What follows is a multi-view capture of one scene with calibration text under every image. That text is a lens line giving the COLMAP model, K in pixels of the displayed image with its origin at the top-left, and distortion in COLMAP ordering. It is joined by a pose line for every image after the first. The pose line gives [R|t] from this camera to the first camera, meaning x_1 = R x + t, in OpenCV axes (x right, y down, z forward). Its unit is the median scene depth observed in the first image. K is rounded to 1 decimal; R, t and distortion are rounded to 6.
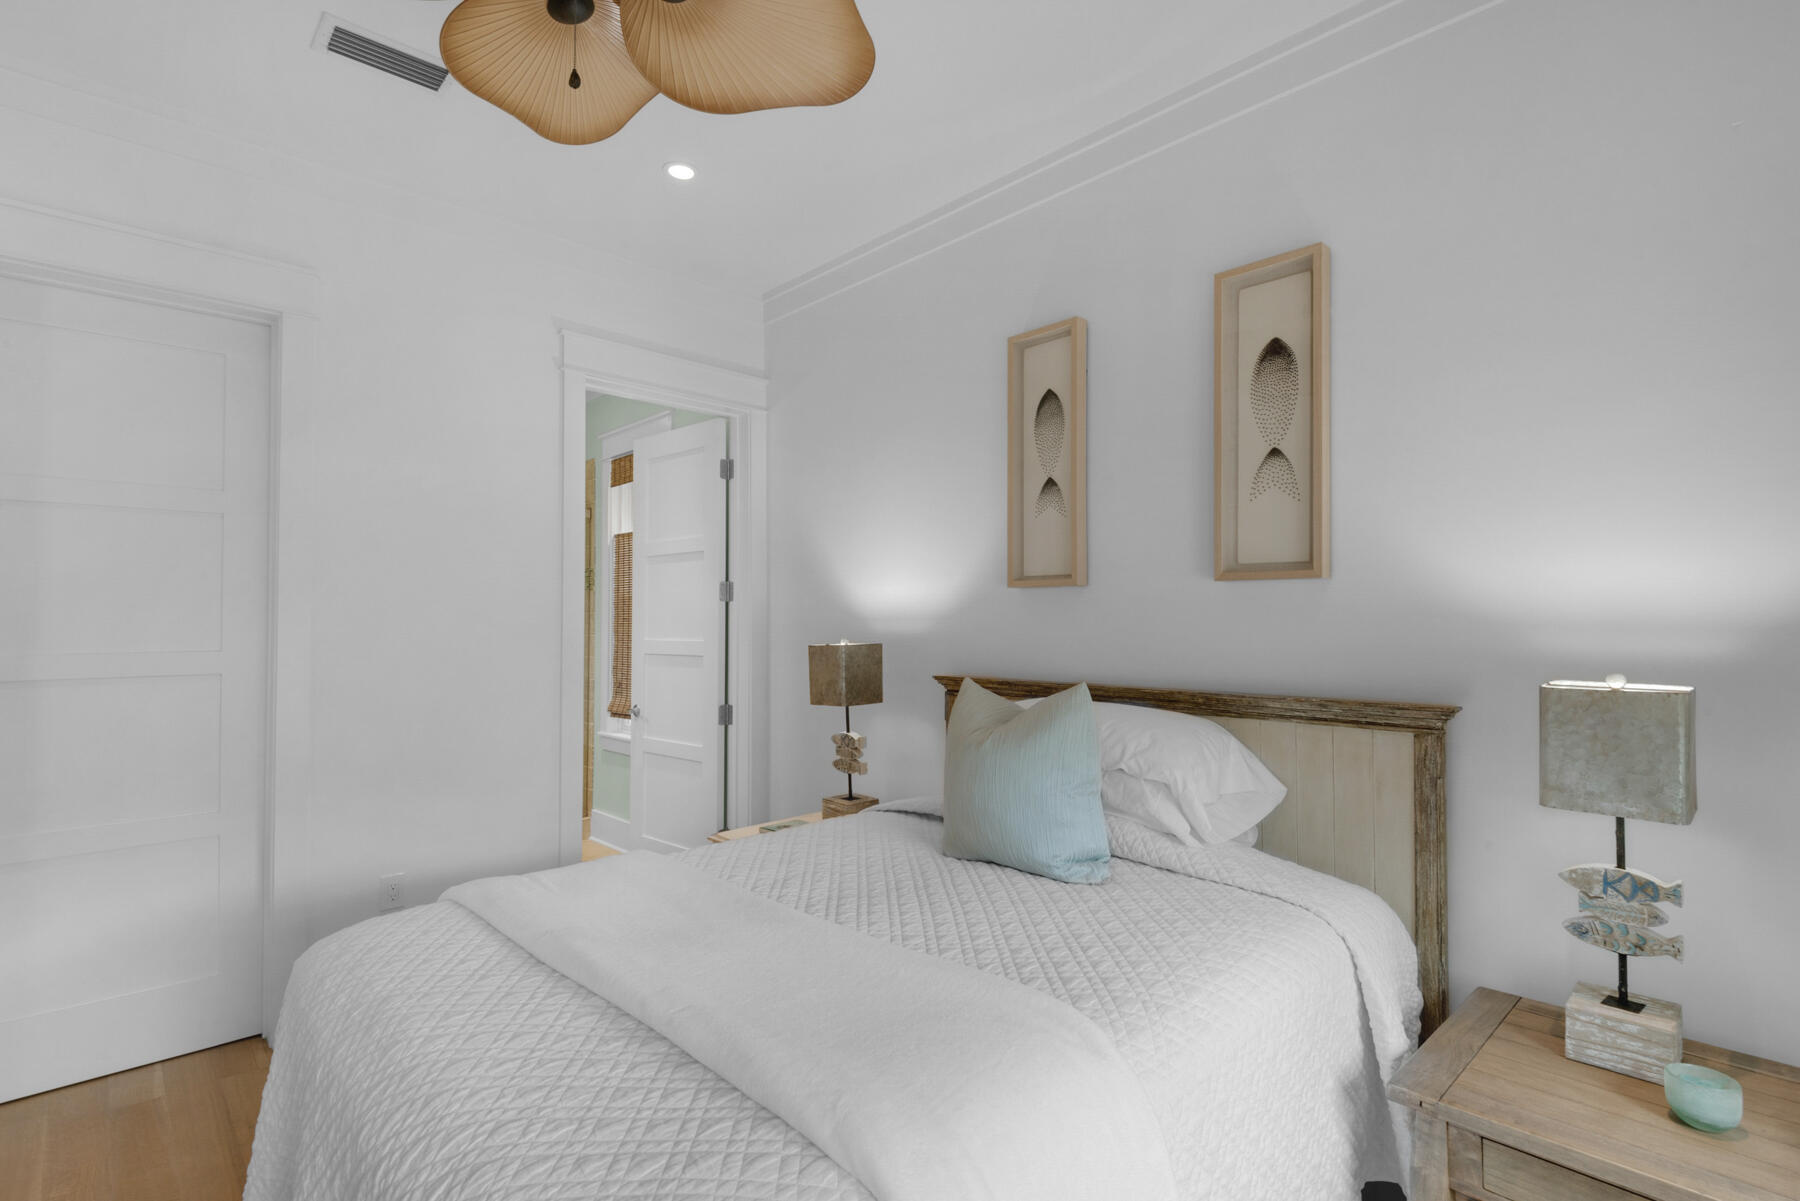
lens RADIAL K [[867.4, 0, 895.7], [0, 867.4, 597.2], [0, 0, 1]] dist [0.024369, -0.003403]
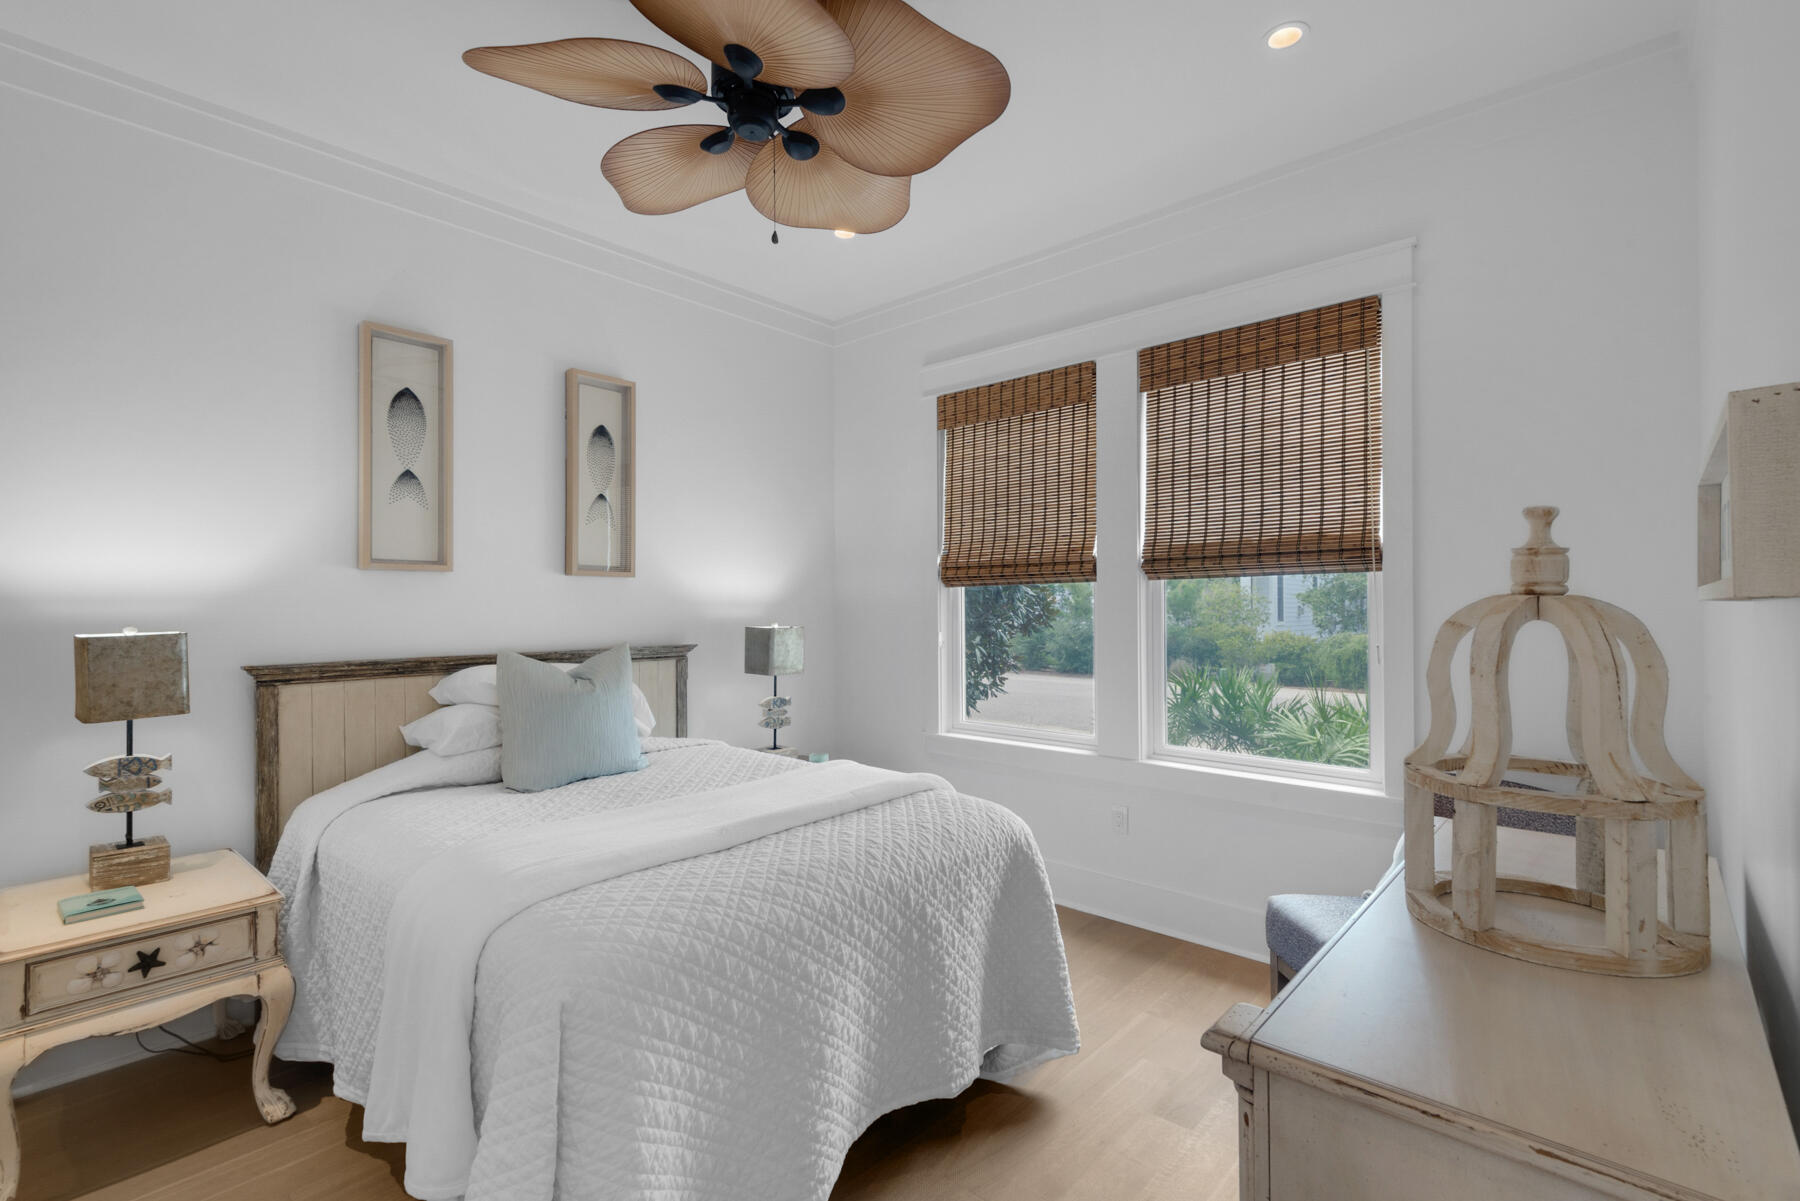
lens RADIAL K [[838.3, 0, 895.7], [0, 838.3, 607.1], [0, 0, 1]] dist [0.006518, -0.003389]
pose [[-0.095924, 0.005072, 0.995376, -0.926962], [-0.015283, 0.999862, -0.006568, 0.030997], [-0.995271, -0.015843, -0.095833, 0.494461]]
